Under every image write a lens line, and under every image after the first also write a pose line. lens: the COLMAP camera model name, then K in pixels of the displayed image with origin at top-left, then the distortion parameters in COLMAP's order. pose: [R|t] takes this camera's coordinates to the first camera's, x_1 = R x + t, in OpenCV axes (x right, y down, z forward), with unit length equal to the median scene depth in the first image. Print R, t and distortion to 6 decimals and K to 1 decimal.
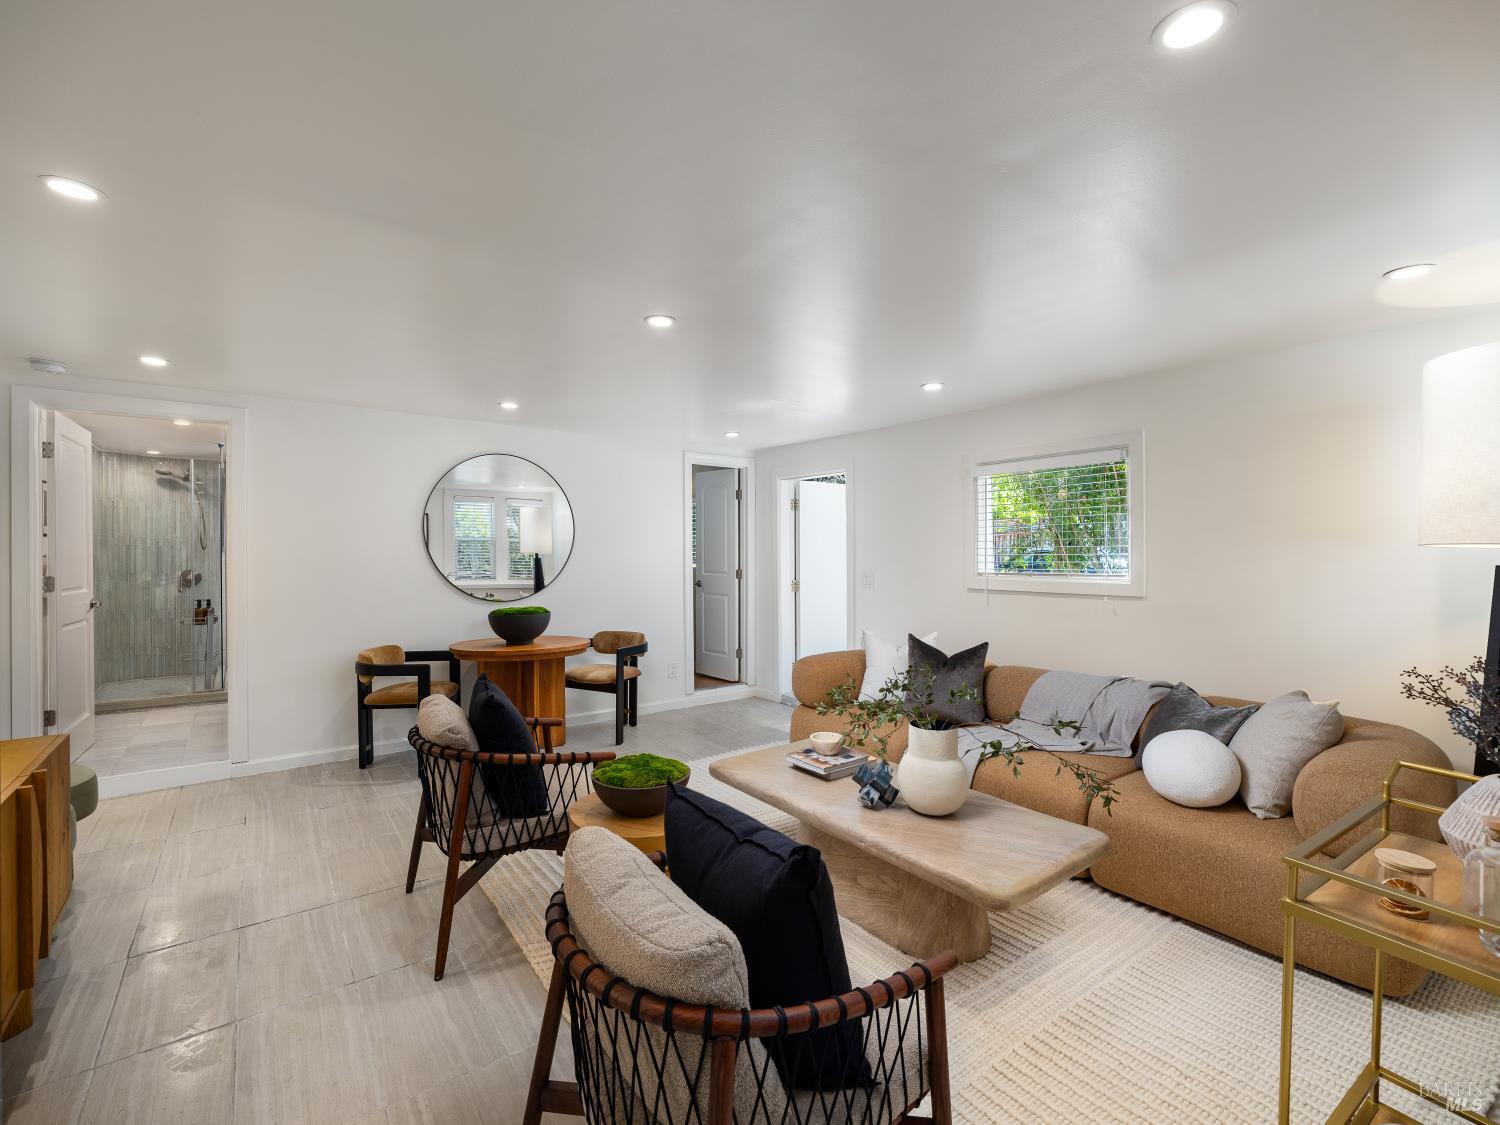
lens RADIAL K [[682.2, 0, 743.3], [0, 682.2, 569.7], [0, 0, 1]] dist [-0.002803, 0.001618]
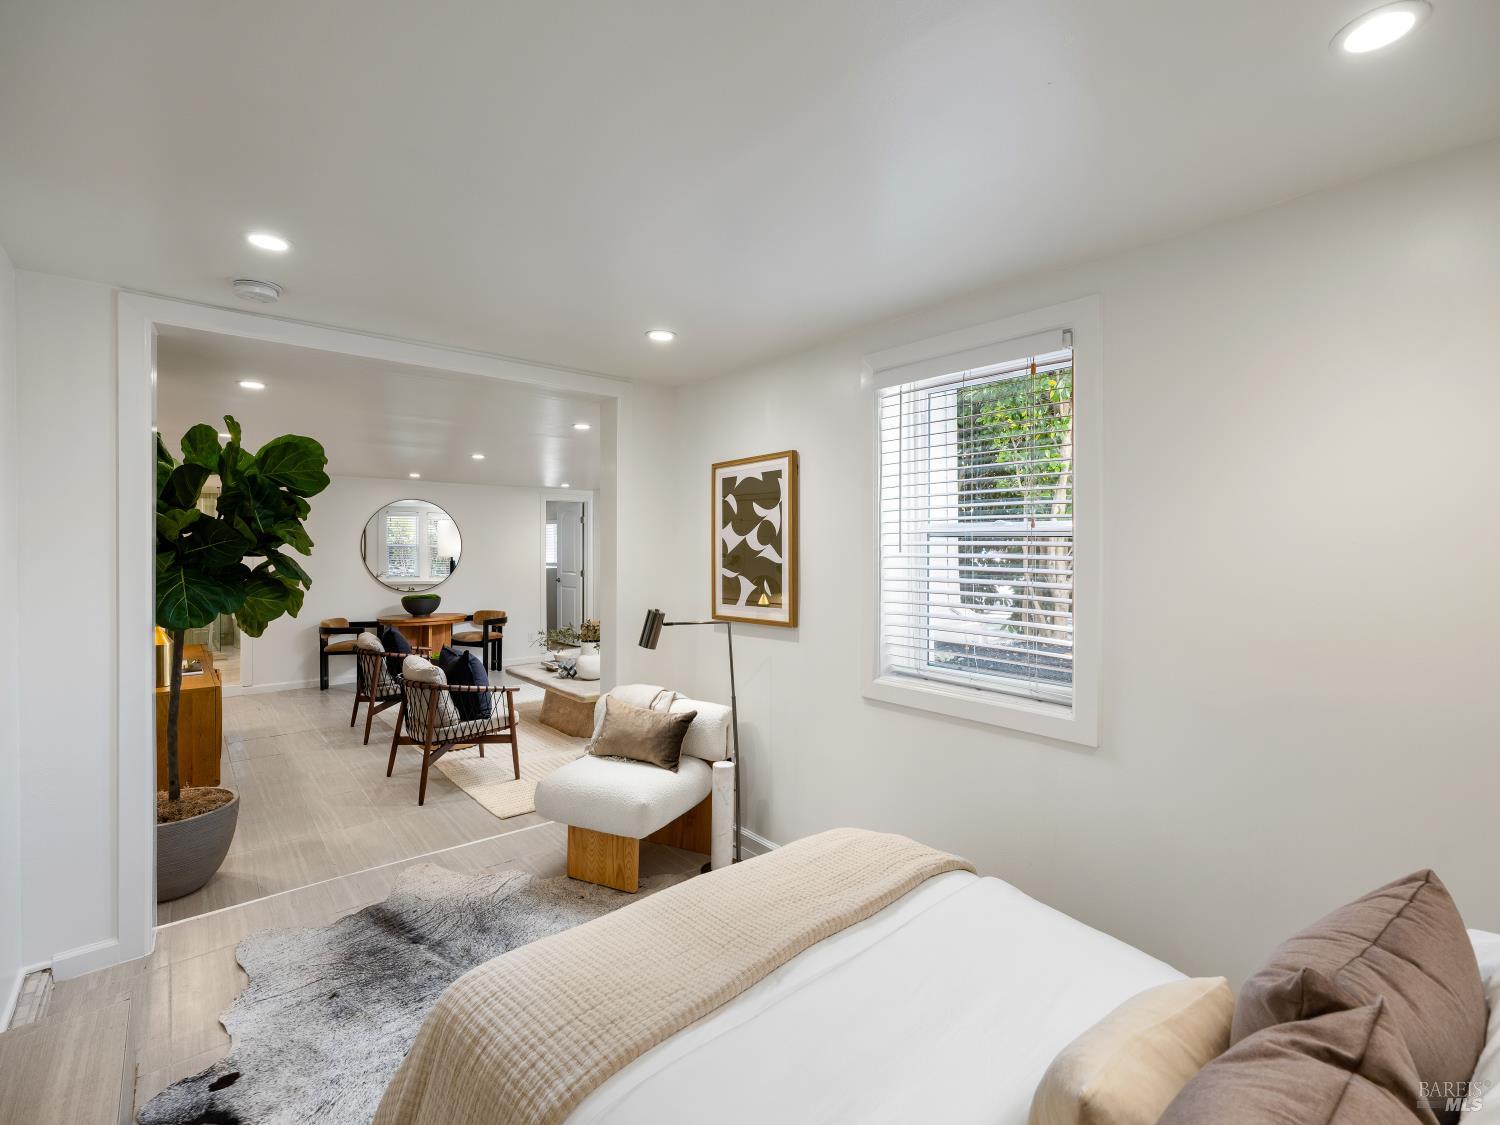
lens RADIAL K [[682.2, 0, 758.7], [0, 682.2, 550.2], [0, 0, 1]] dist [-0.002803, 0.001618]
pose [[0.996039, 0.002014, 0.088895, 0.362269], [-0.000269, 0.999807, -0.019646, -0.022137], [-0.088917, 0.019545, 0.995847, -0.772773]]
